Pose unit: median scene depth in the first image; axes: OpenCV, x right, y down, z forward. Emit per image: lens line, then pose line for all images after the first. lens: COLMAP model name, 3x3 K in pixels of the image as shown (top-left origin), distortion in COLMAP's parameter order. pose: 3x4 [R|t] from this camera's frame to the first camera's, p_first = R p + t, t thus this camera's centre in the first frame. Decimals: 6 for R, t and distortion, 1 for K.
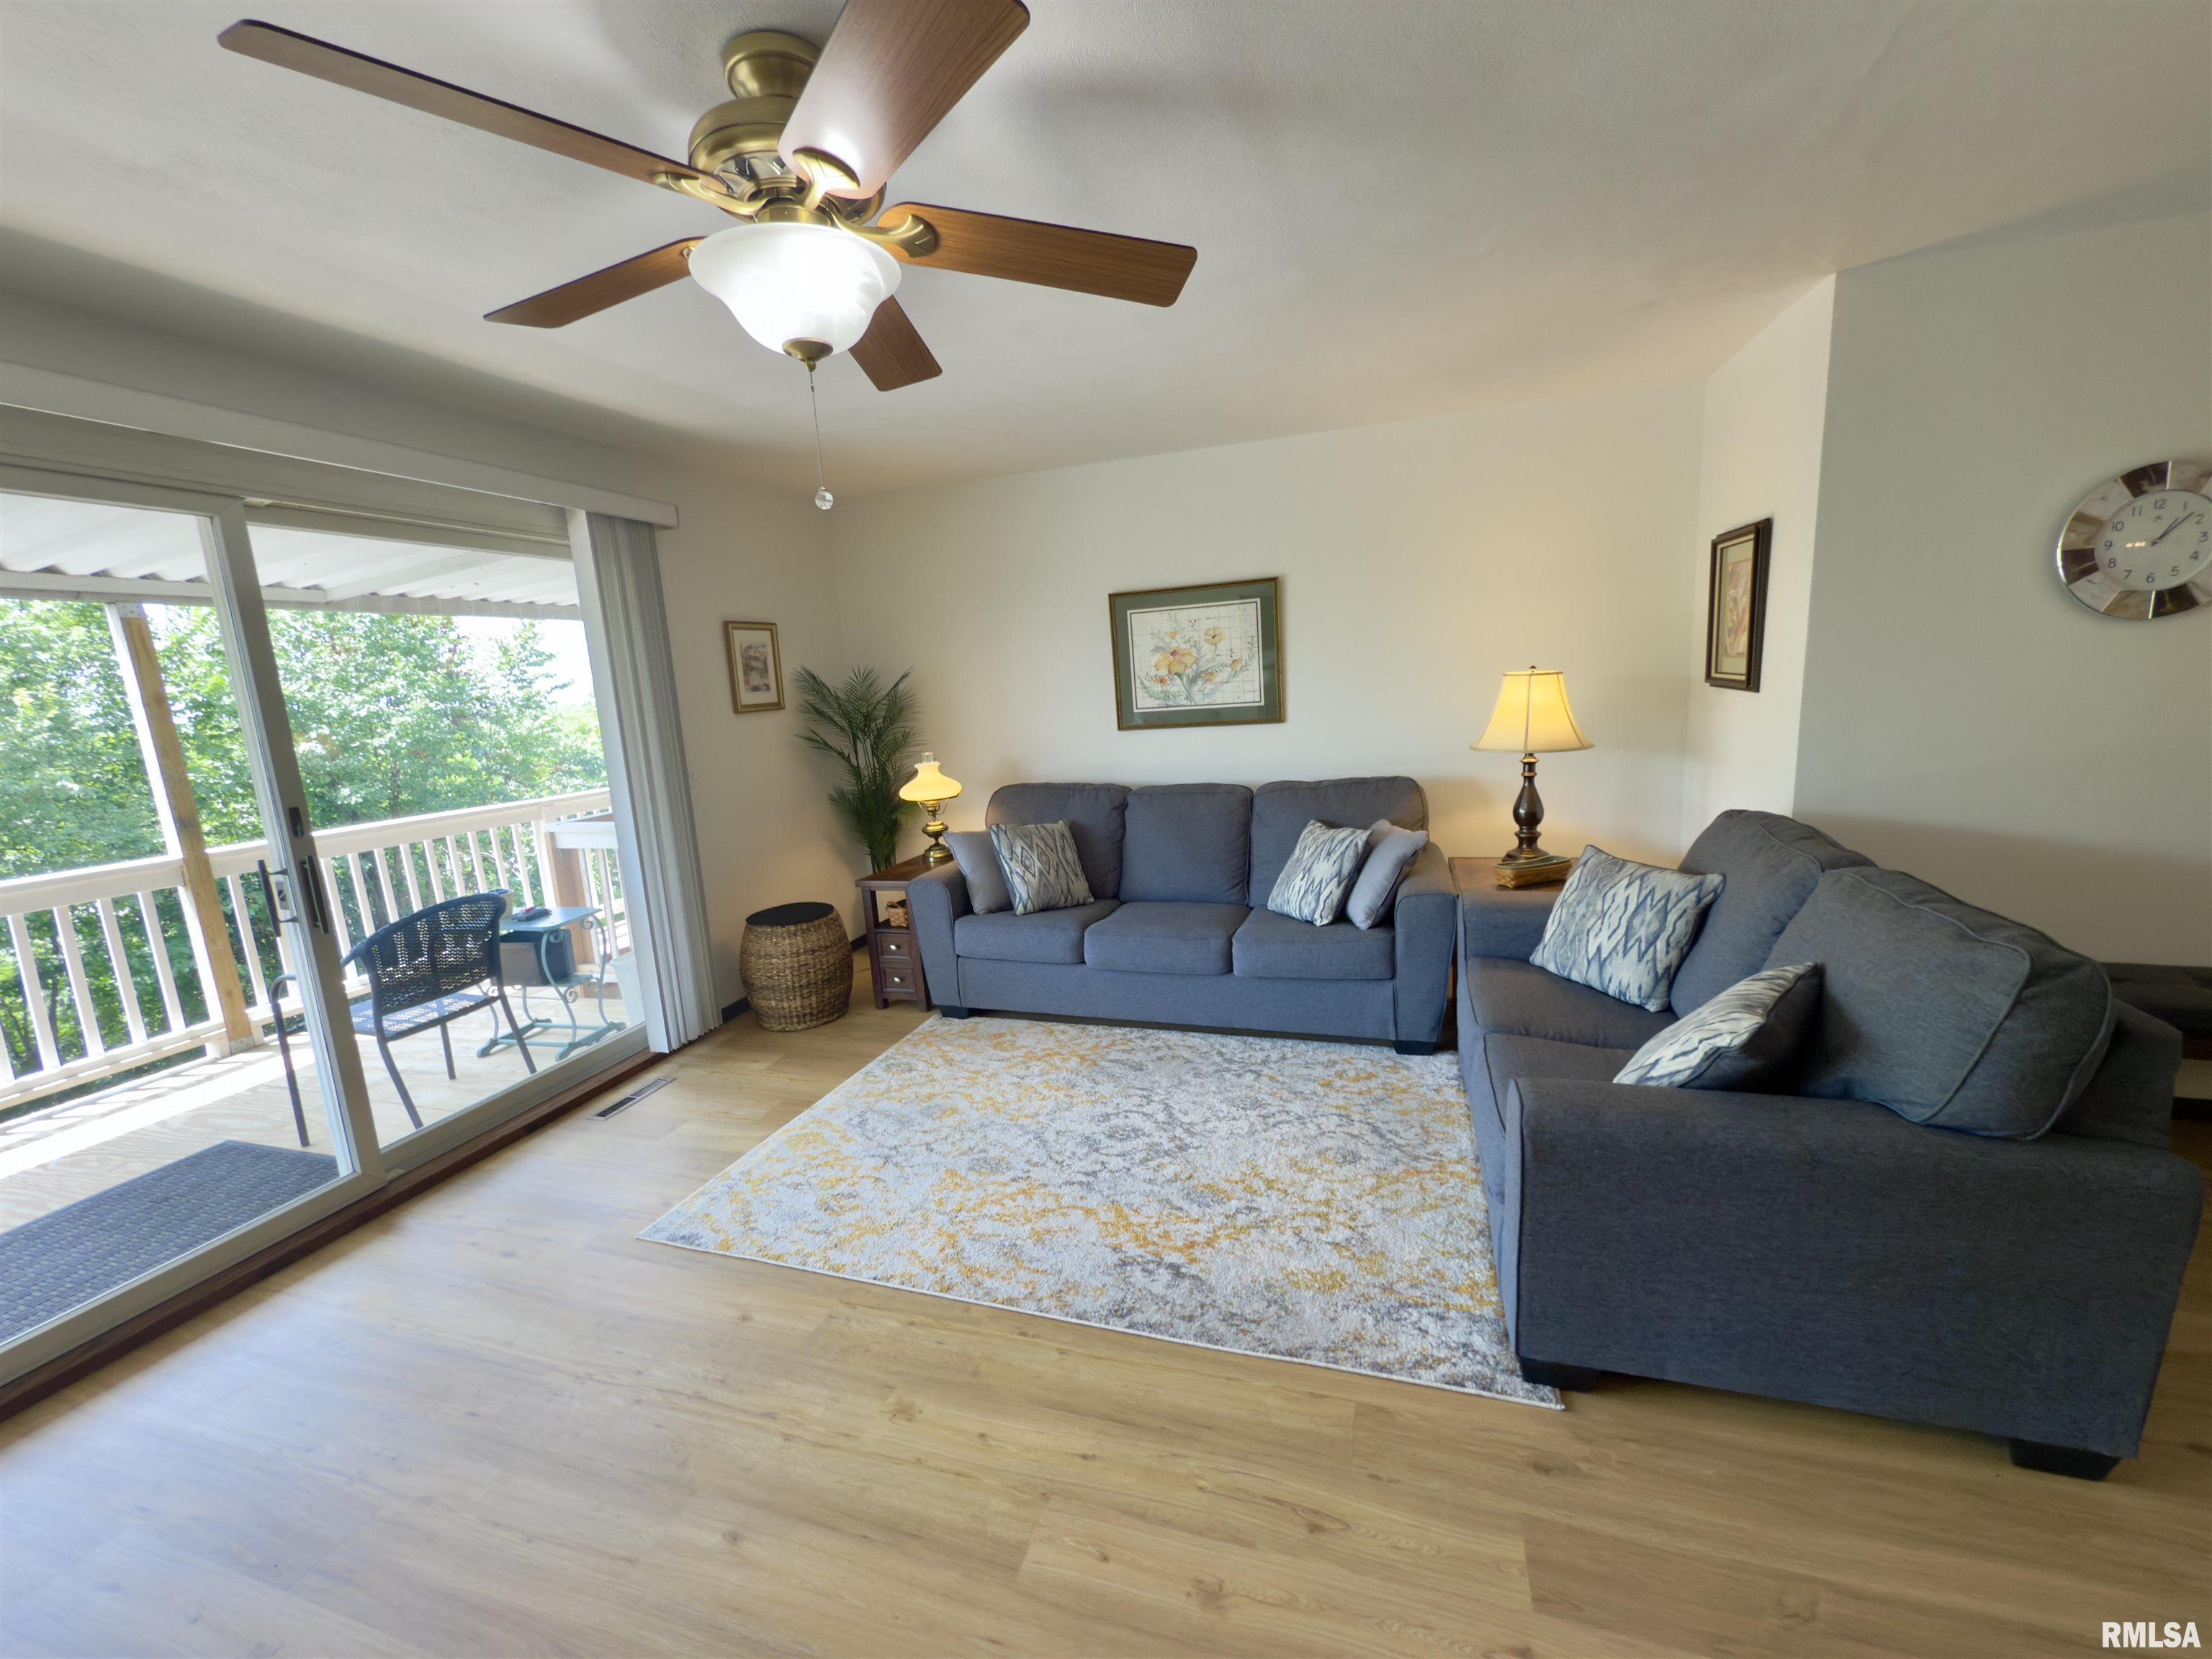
lens RADIAL K [[881.7, 0, 1103.1], [0, 881.7, 828.8], [0, 0, 1]] dist [-0.000448, 0.000168]
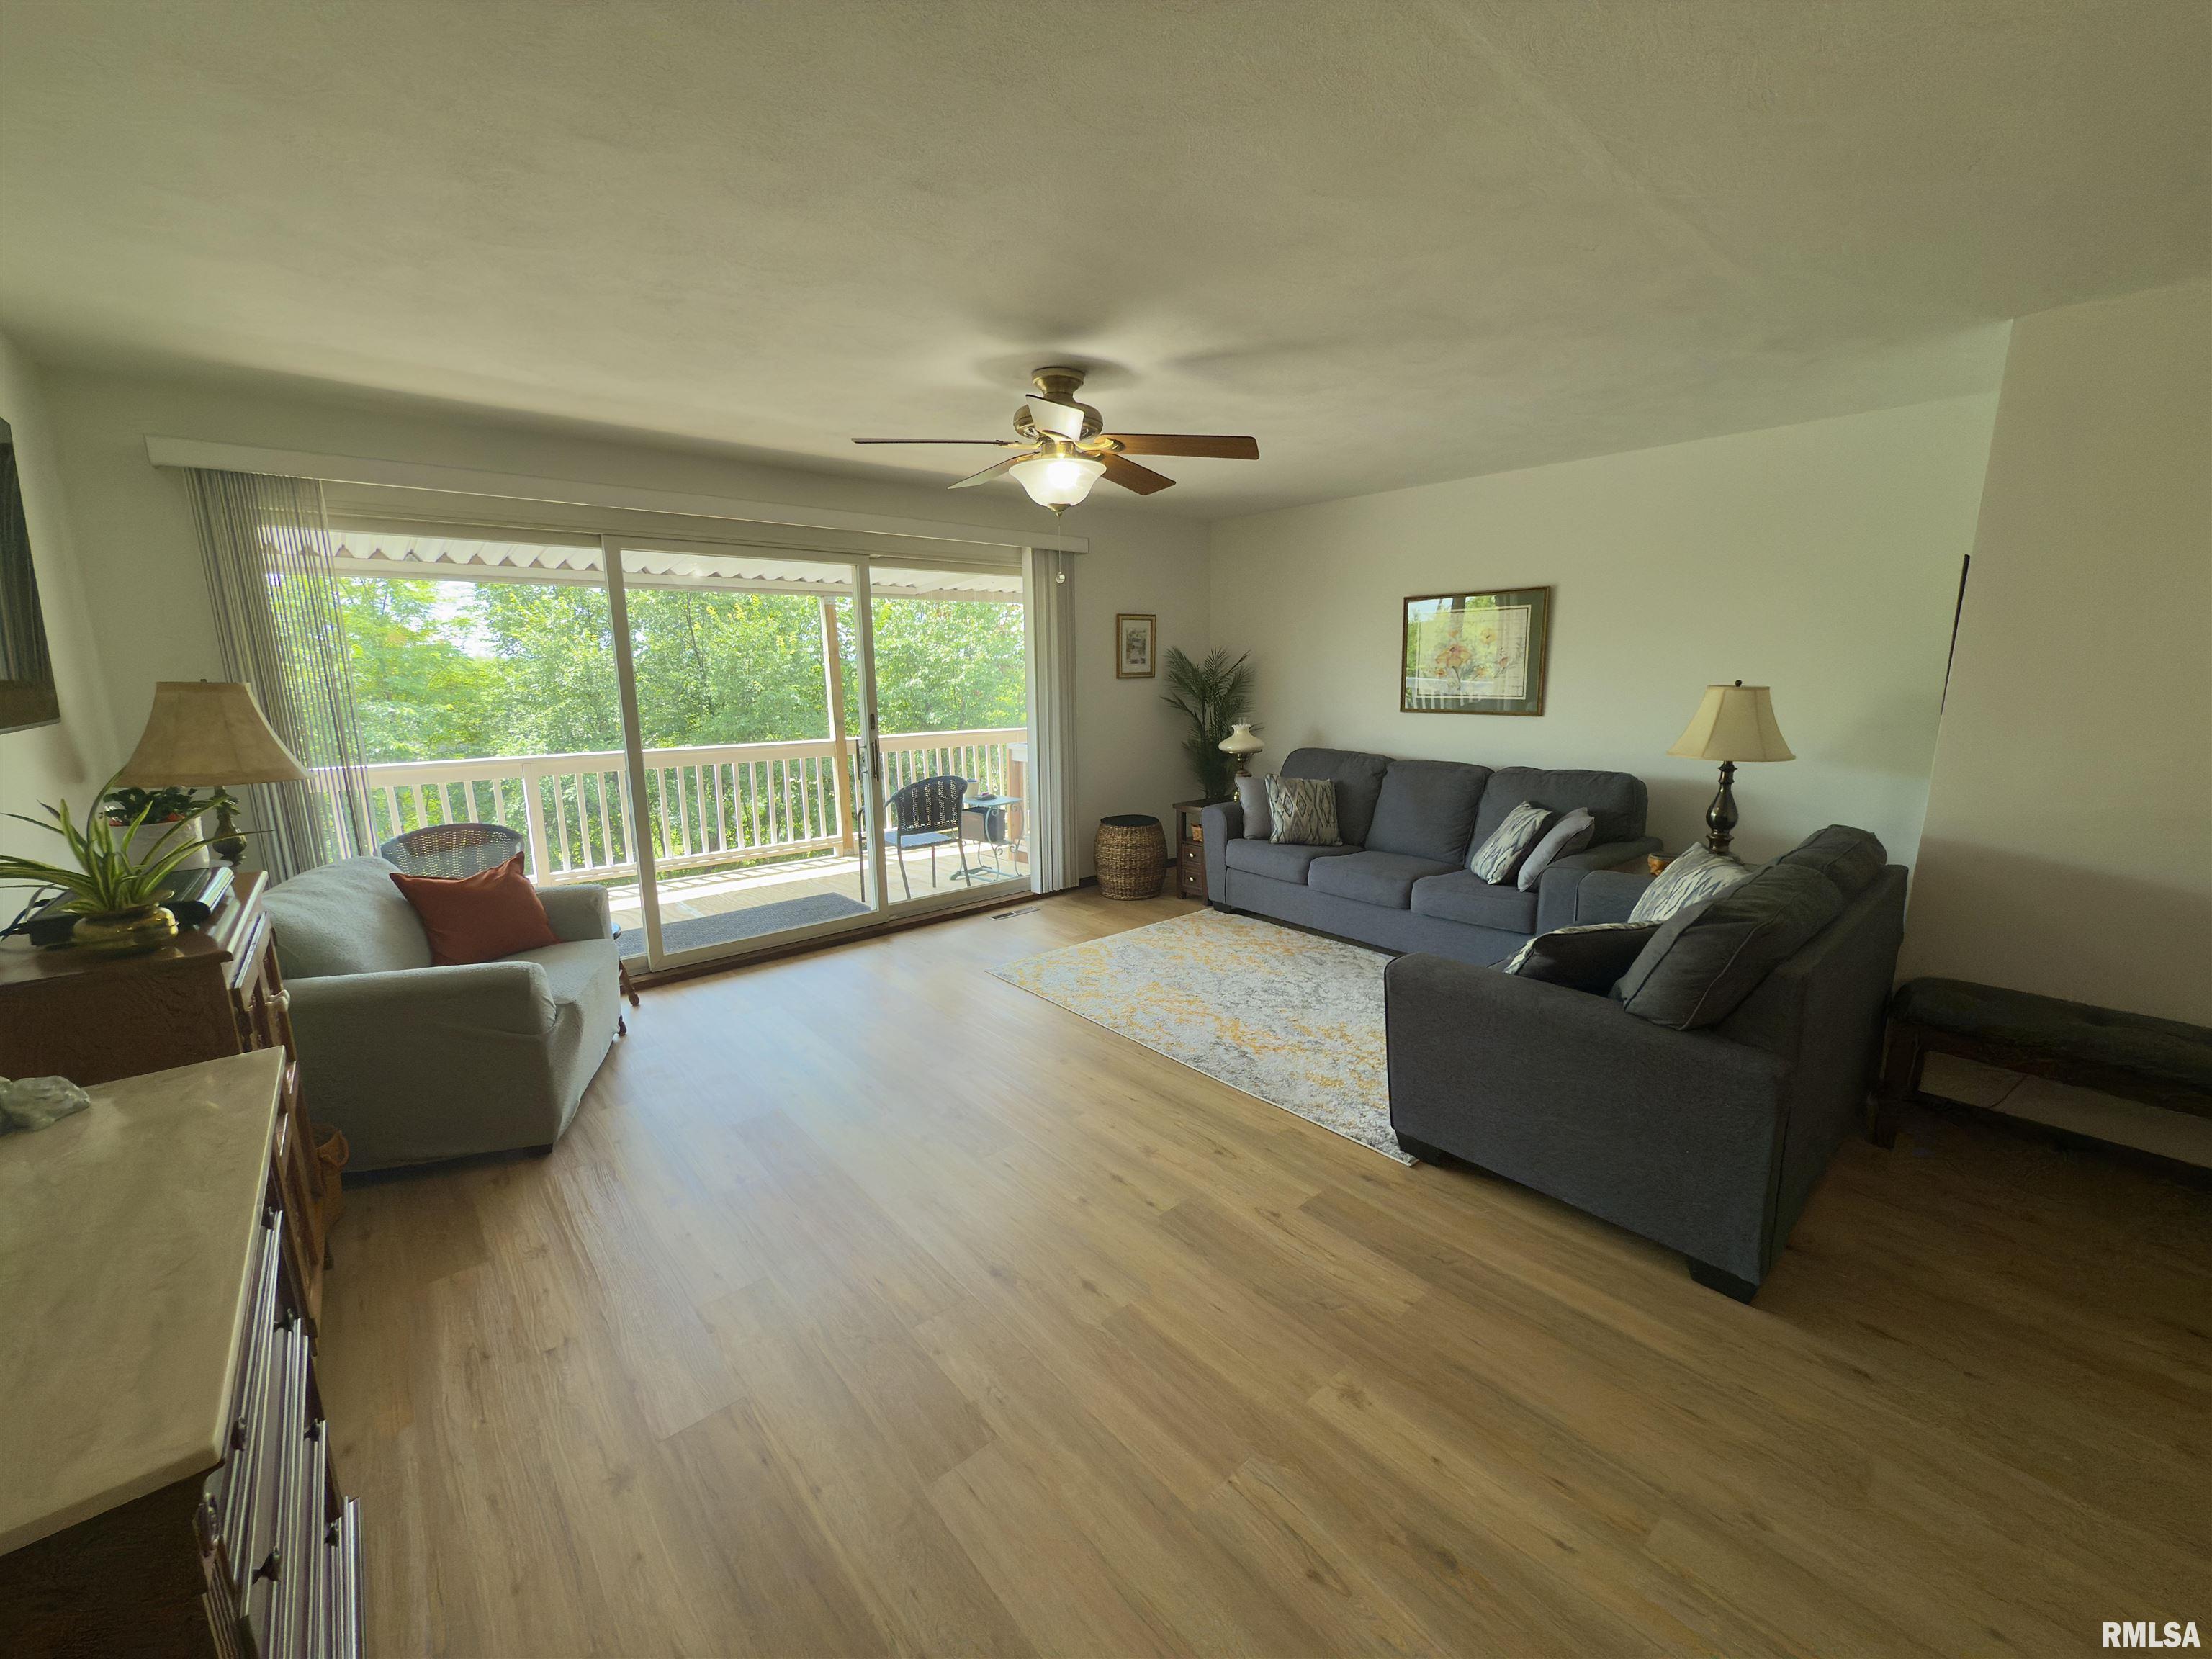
lens RADIAL K [[877.5, 0, 1099.7], [0, 877.5, 827.7], [0, 0, 1]] dist [-0.000673, 0.000189]
pose [[0.855014, 0.145304, -0.497833, 0.362686], [-0.127876, 0.989377, 0.069147, 0.017703], [0.502592, 0.004539, 0.864512, -0.297710]]
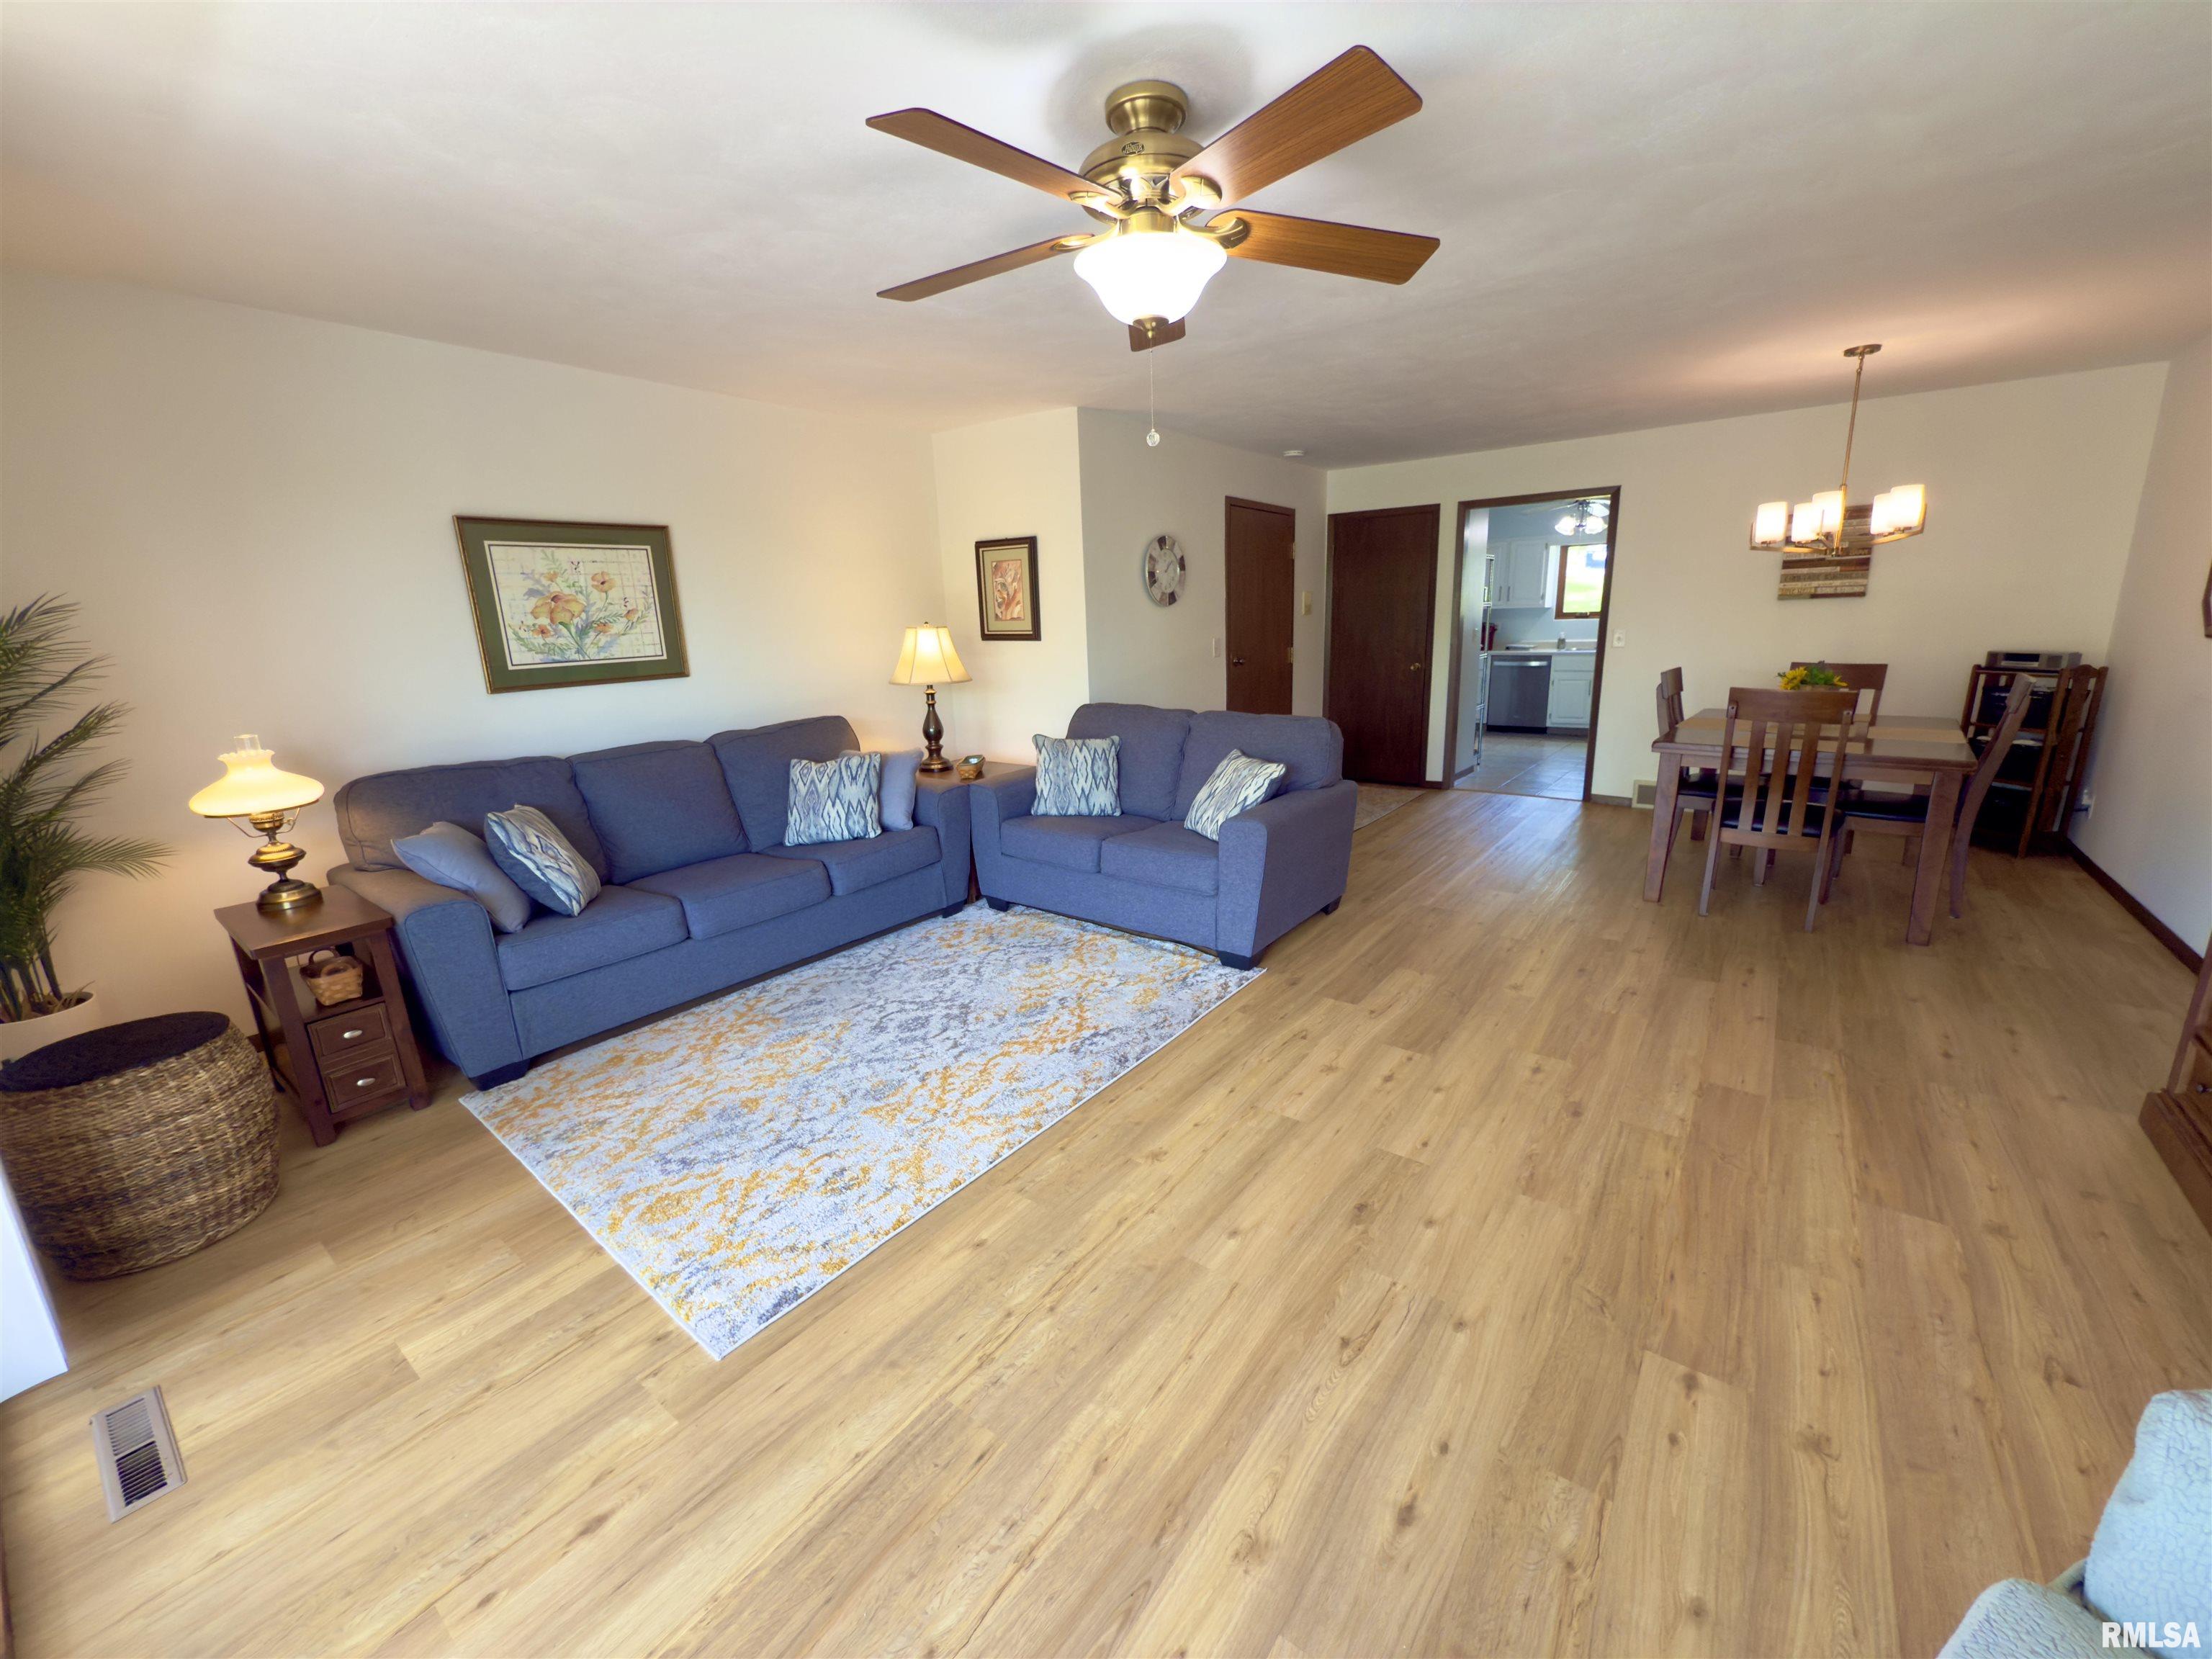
lens RADIAL K [[887.1, 0, 1106.0], [0, 887.1, 829.5], [0, 0, 1]] dist [-0.001166, -0.000142]
pose [[0.324985, -0.175152, 0.929358, -0.719915], [0.177654, 0.976512, 0.121916, 0.010877], [-0.928883, 0.125483, 0.348469, 0.289523]]
